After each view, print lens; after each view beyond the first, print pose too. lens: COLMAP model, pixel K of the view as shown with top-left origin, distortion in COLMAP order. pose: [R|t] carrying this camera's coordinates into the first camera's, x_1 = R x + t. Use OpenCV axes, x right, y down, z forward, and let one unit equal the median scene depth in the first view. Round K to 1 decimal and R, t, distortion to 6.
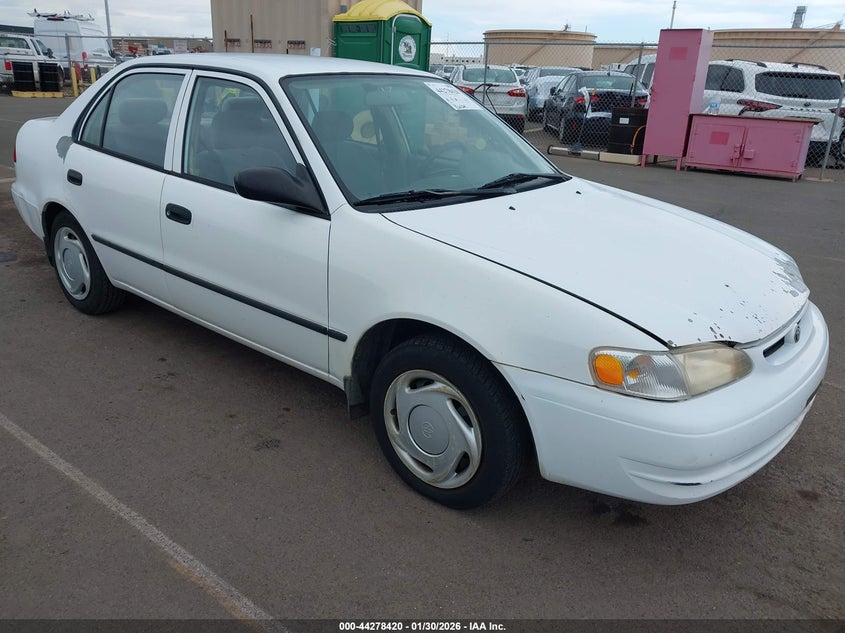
lens RADIAL K [[706.6, 0, 410.5], [0, 706.6, 318.3], [0, 0, 1]] dist [-0.000487, -0.006403]
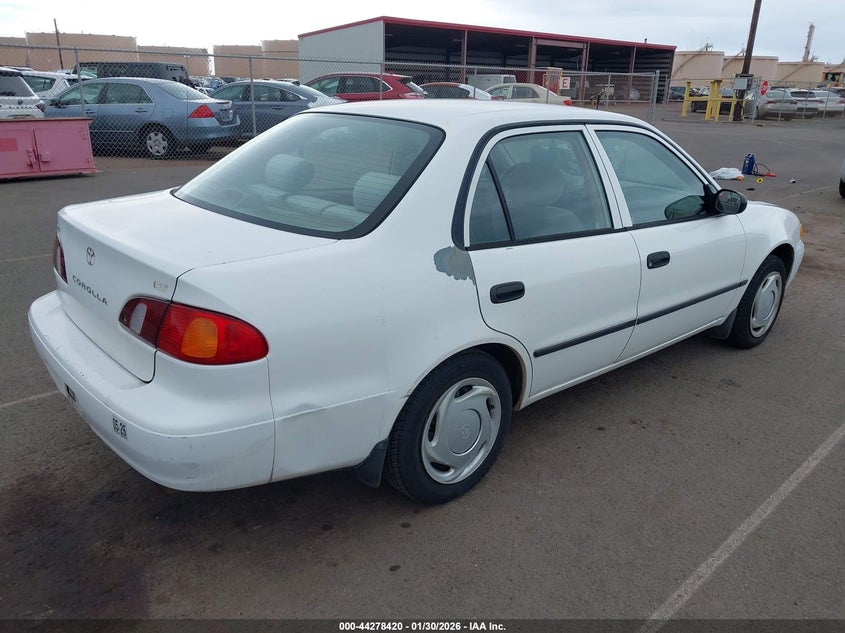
lens RADIAL K [[706.6, 0, 410.5], [0, 706.6, 318.3], [0, 0, 1]] dist [-0.000487, -0.006403]
pose [[0.106678, -0.344450, 0.932724, -1.143160], [0.311437, 0.902448, 0.297649, -0.412201], [-0.944260, 0.258732, 0.203546, 0.955398]]
